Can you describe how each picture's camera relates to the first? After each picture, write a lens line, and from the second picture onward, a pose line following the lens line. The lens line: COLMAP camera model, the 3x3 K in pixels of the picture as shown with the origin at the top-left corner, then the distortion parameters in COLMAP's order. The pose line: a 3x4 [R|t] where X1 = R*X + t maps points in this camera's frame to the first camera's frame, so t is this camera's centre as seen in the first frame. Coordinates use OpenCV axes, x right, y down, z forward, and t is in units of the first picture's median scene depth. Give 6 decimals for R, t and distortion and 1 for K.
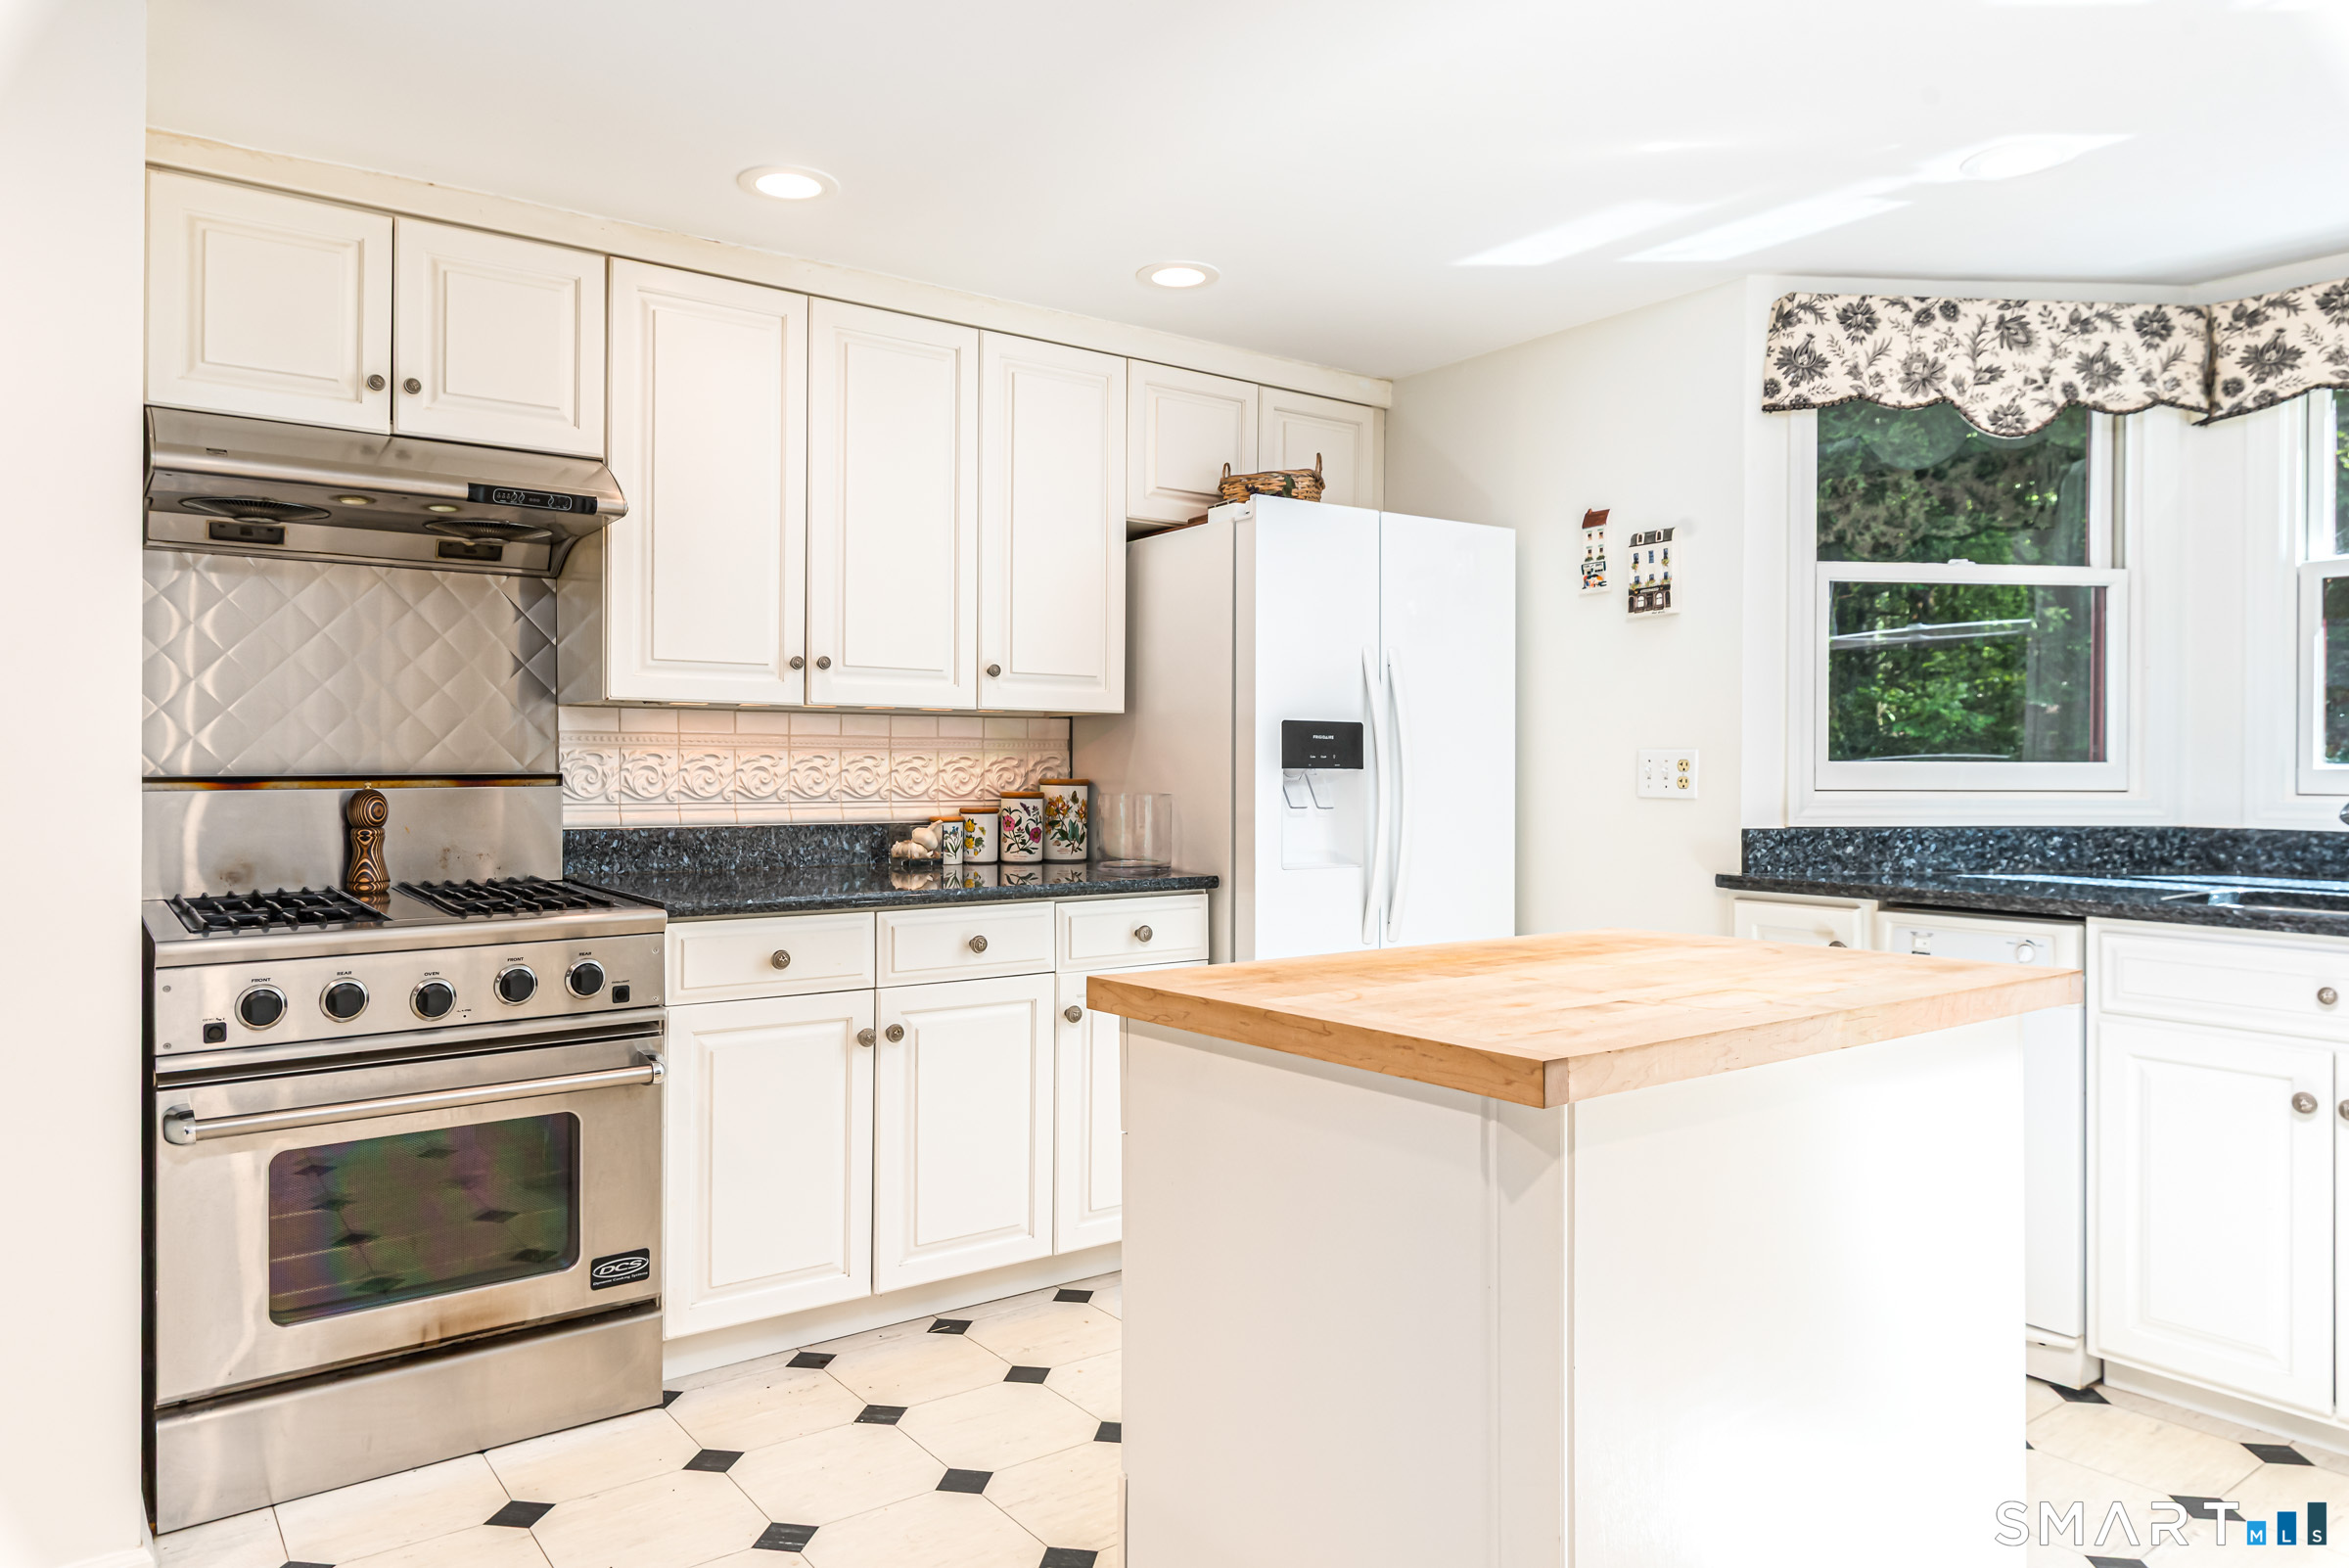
lens RADIAL K [[1509.6, 0, 1159.1], [0, 1509.6, 770.7], [0, 0, 1]] dist [0.012479, -0.004382]
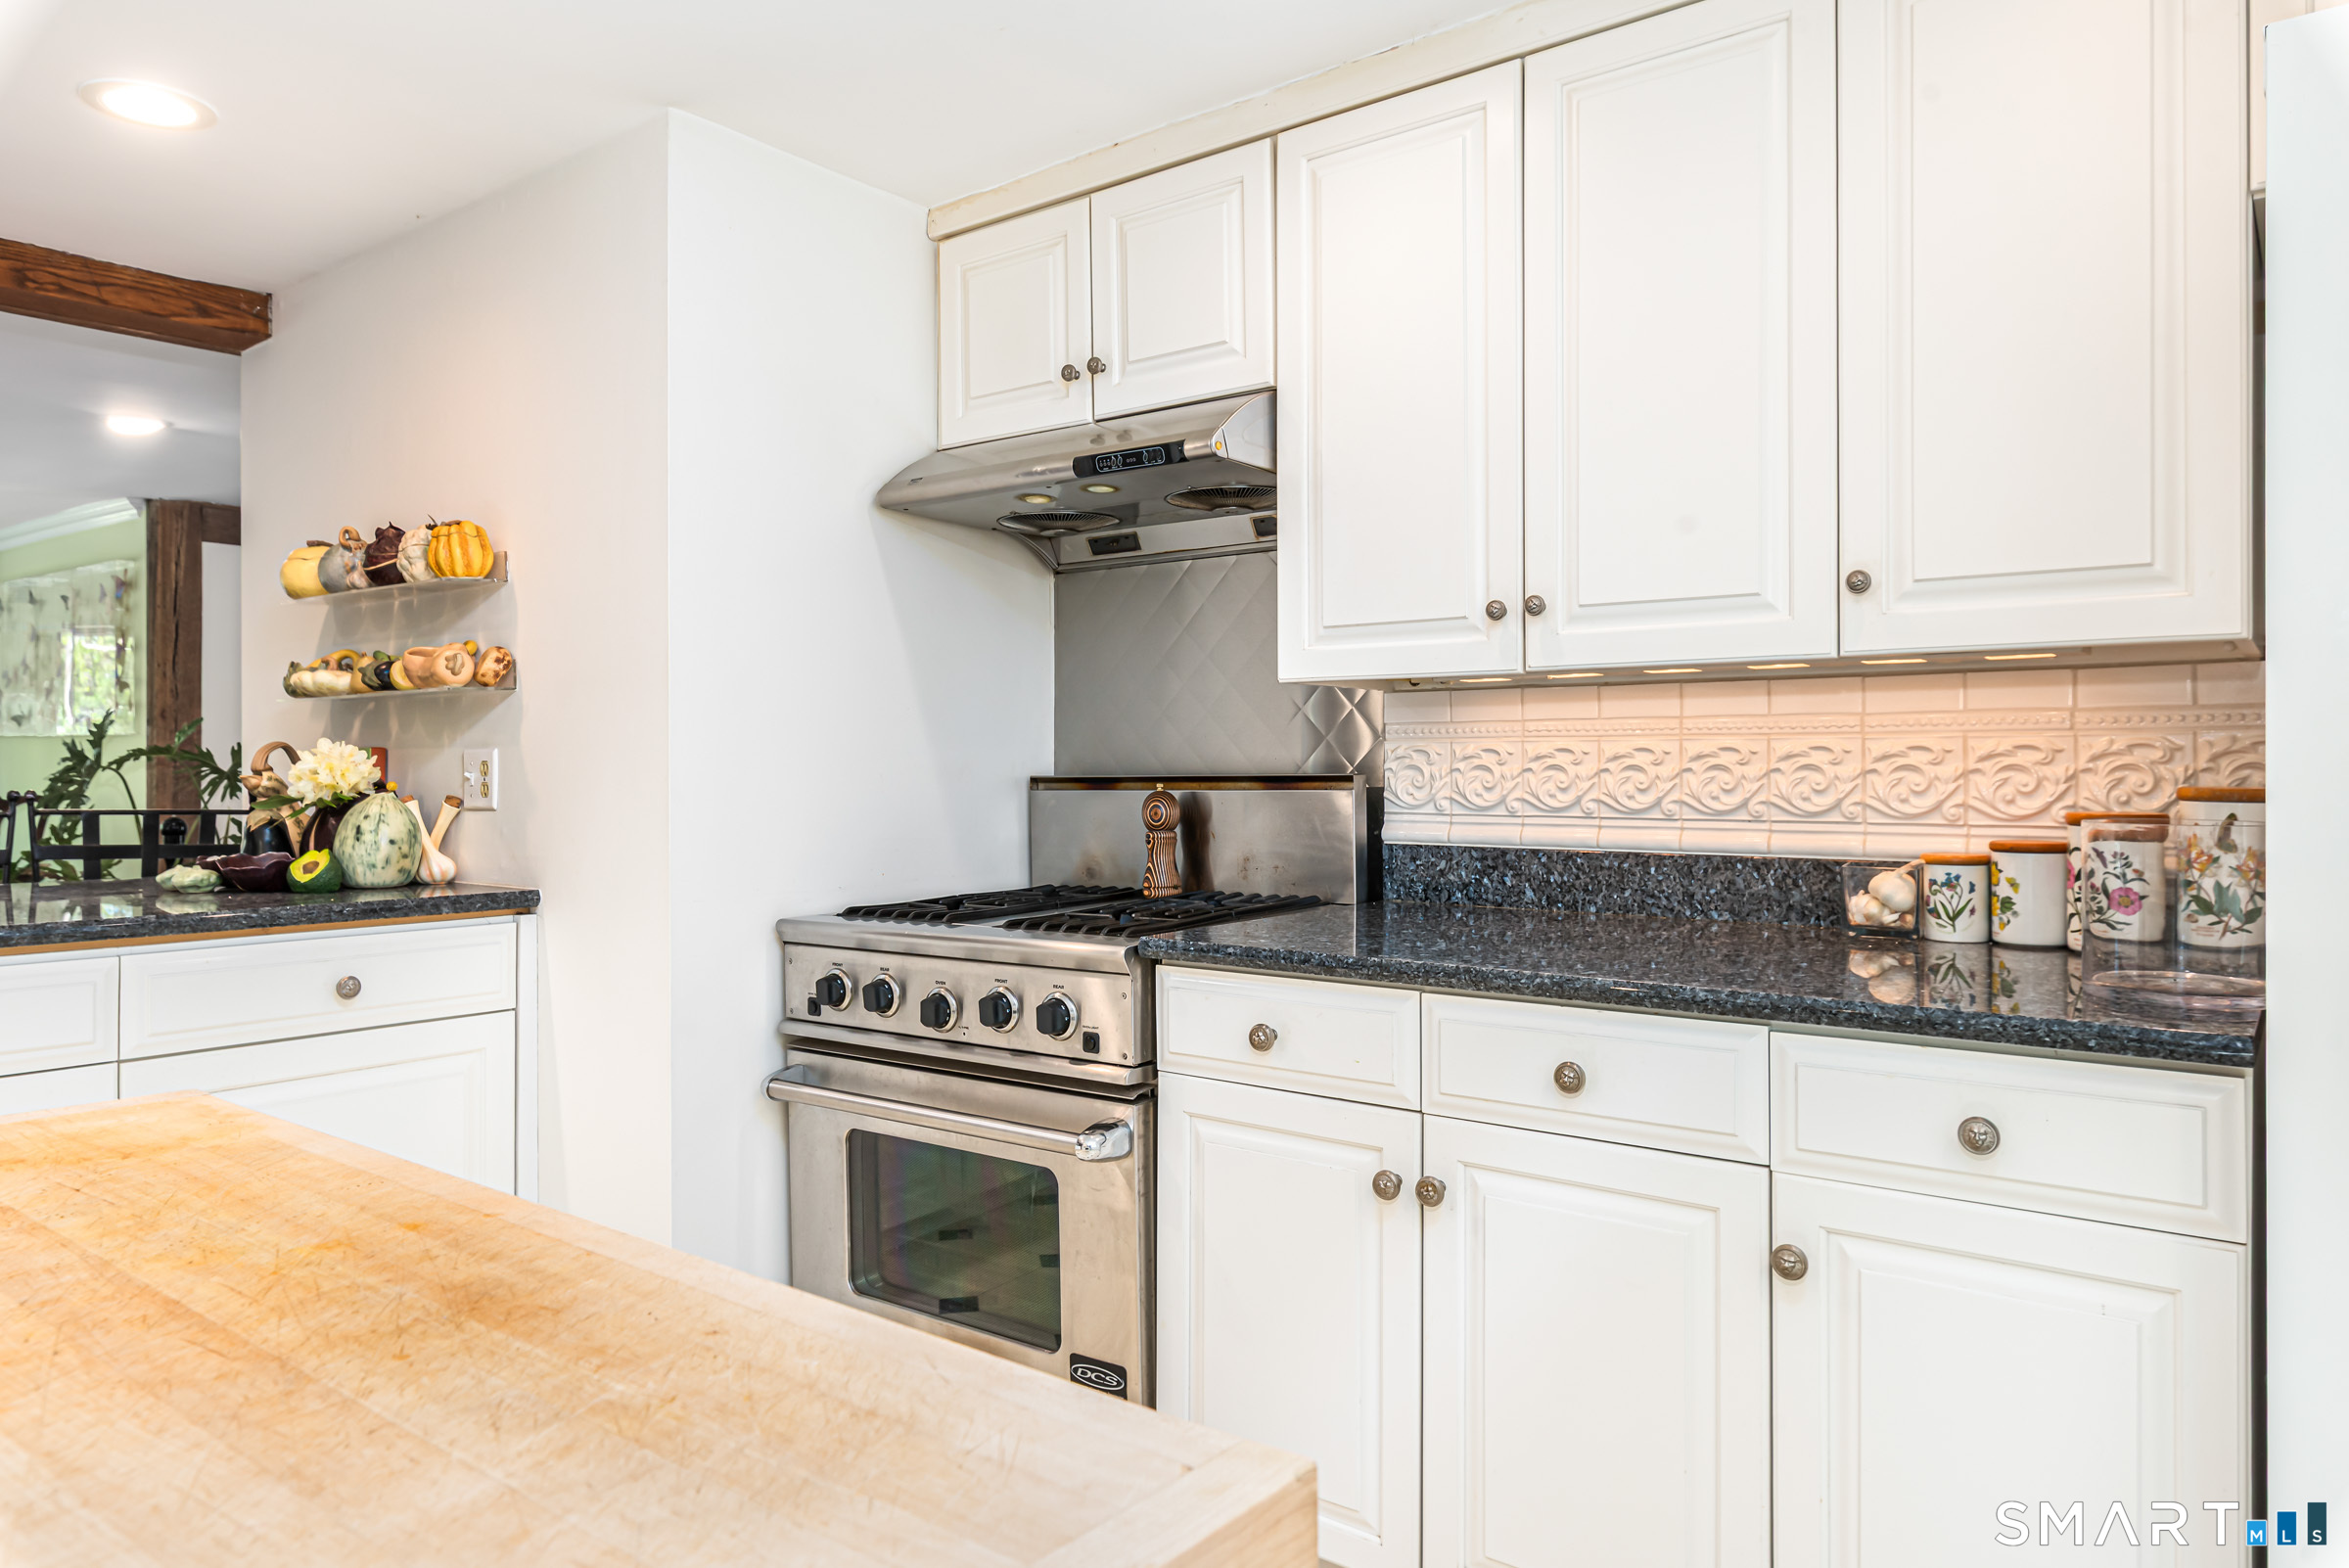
lens RADIAL K [[1509.6, 0, 1159.1], [0, 1509.6, 766.7], [0, 0, 1]] dist [0.012479, -0.004382]
pose [[0.264051, -0.003927, -0.964501, 0.349724], [0.001377, 0.999992, -0.003695, 0.000217], [0.964508, -0.000353, 0.264054, 0.640209]]
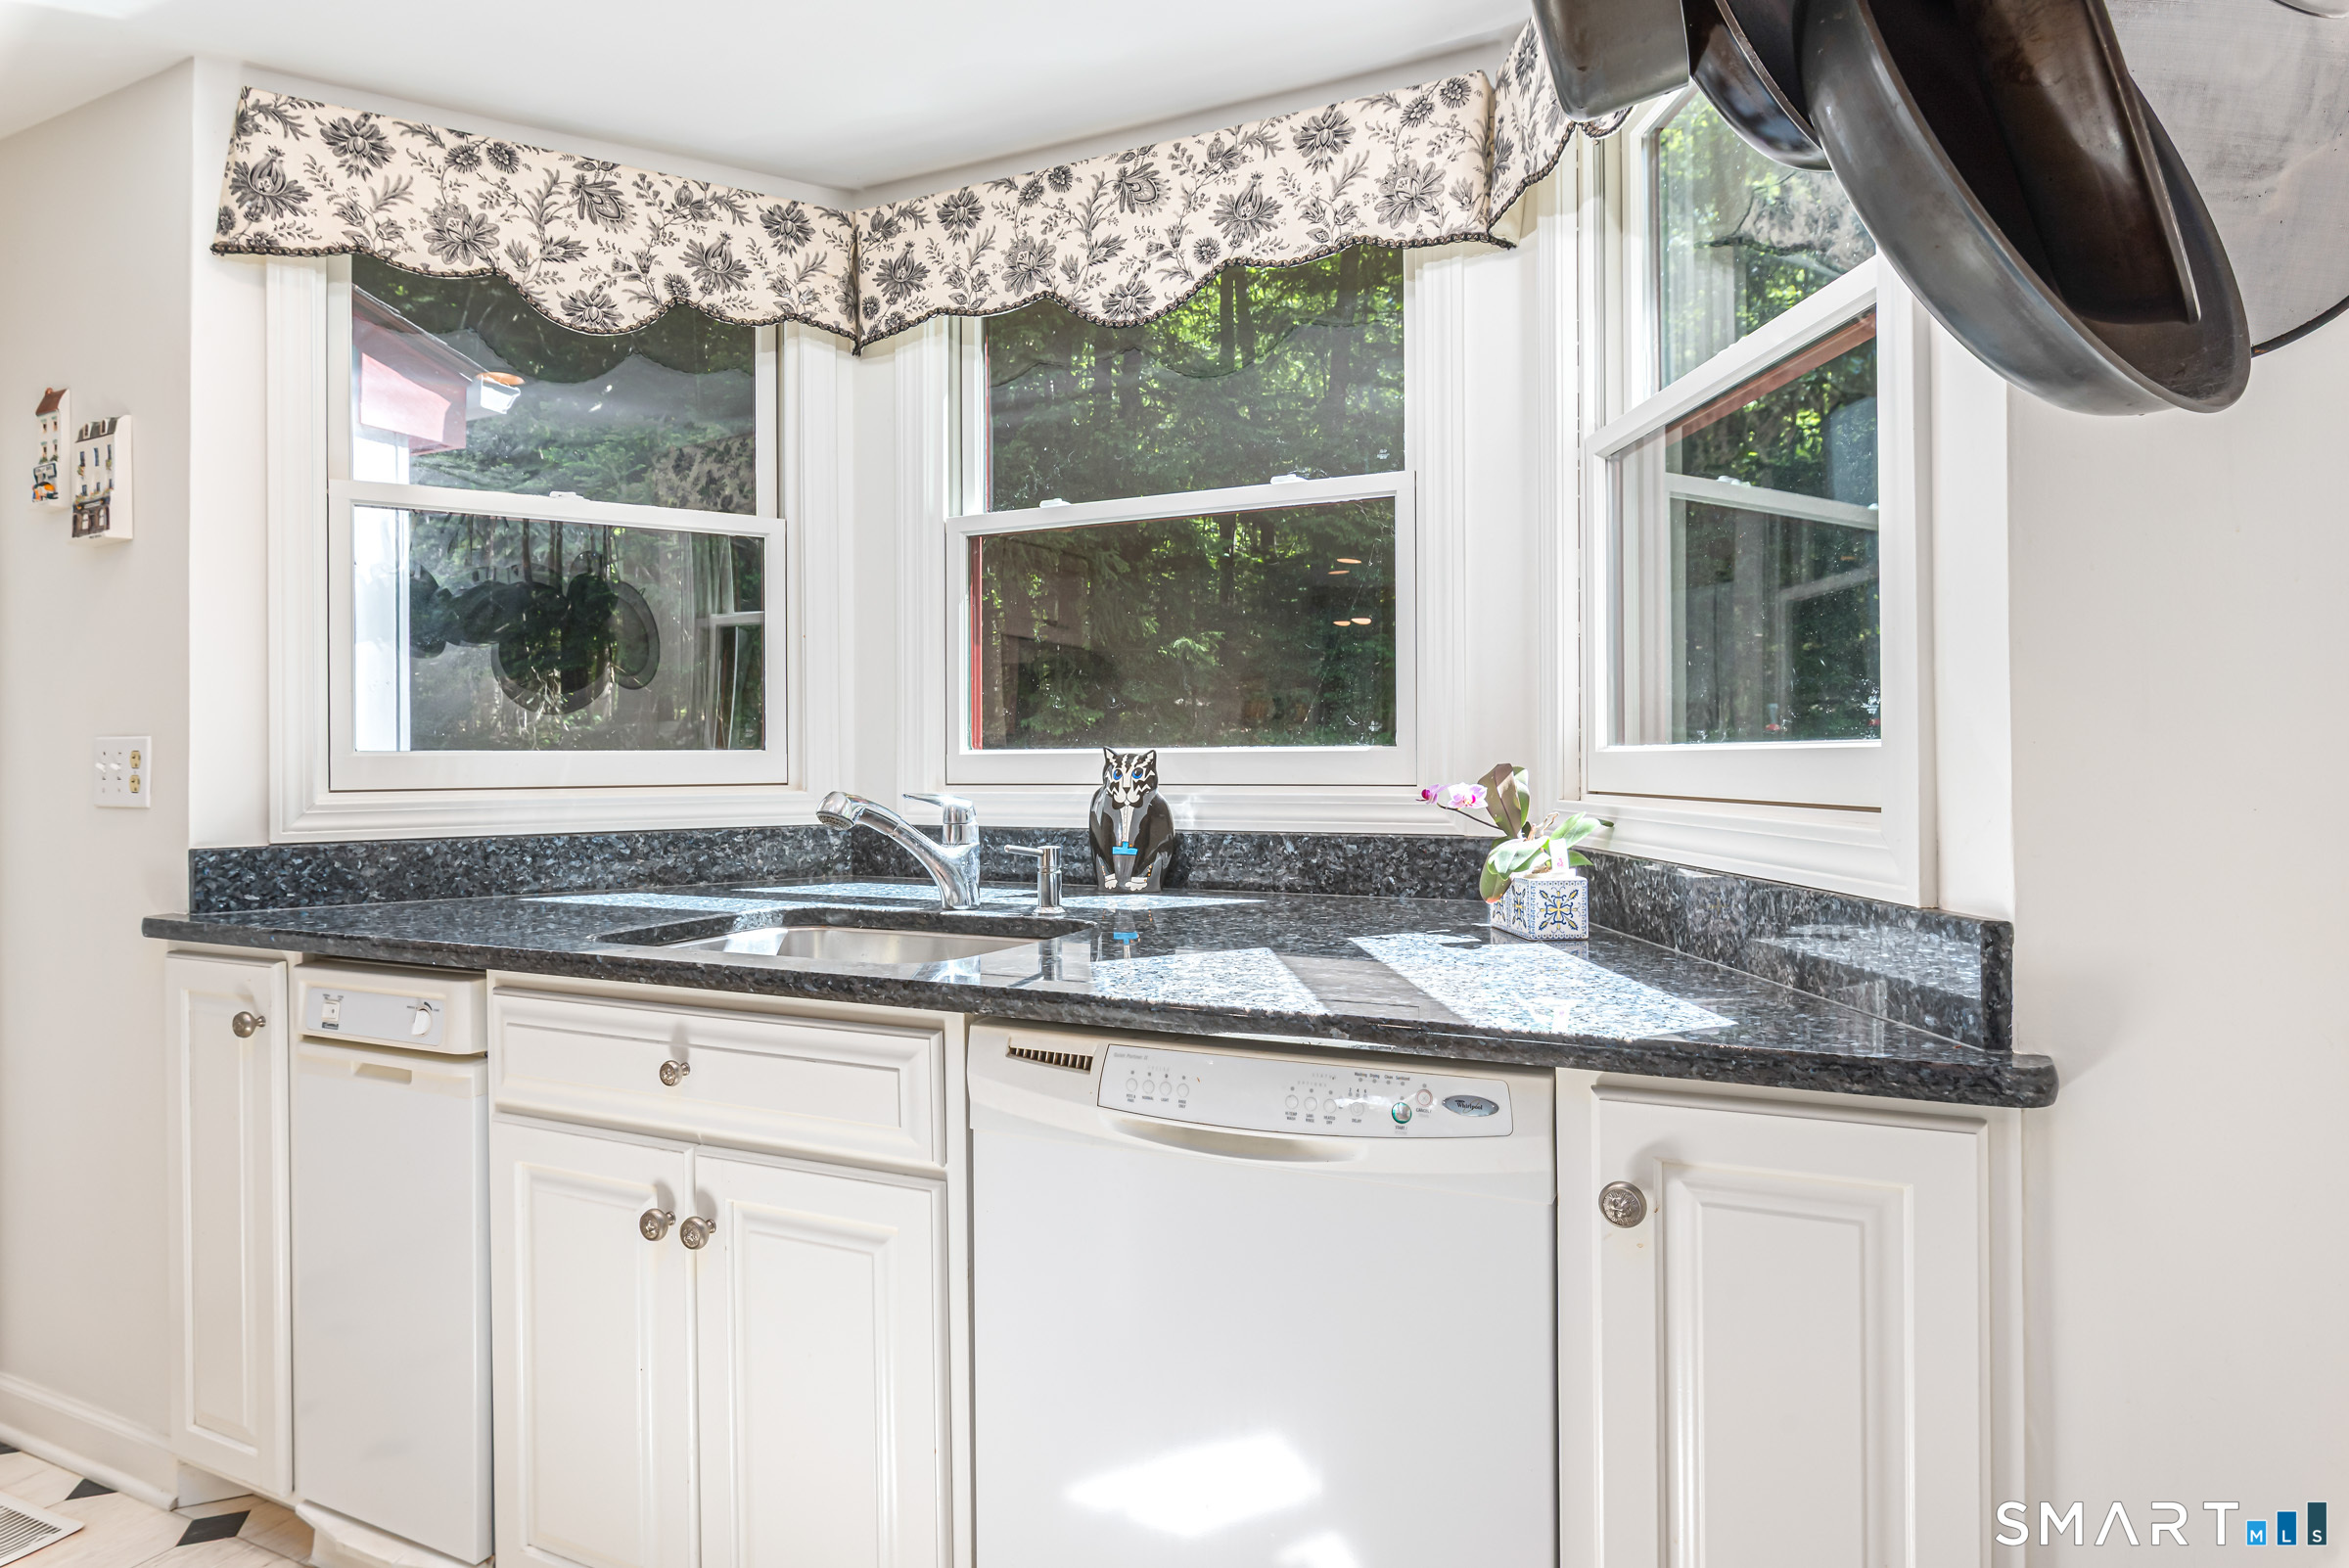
lens RADIAL K [[1382.7, 0, 1164.5], [0, 1382.7, 766.7], [0, 0, 1]] dist [-0.000937, -0.001025]
pose [[0.894003, -0.014478, 0.447827, 0.499169], [0.013289, 0.999895, 0.005798, 0.002515], [-0.447864, 0.000768, 0.894101, 0.230522]]
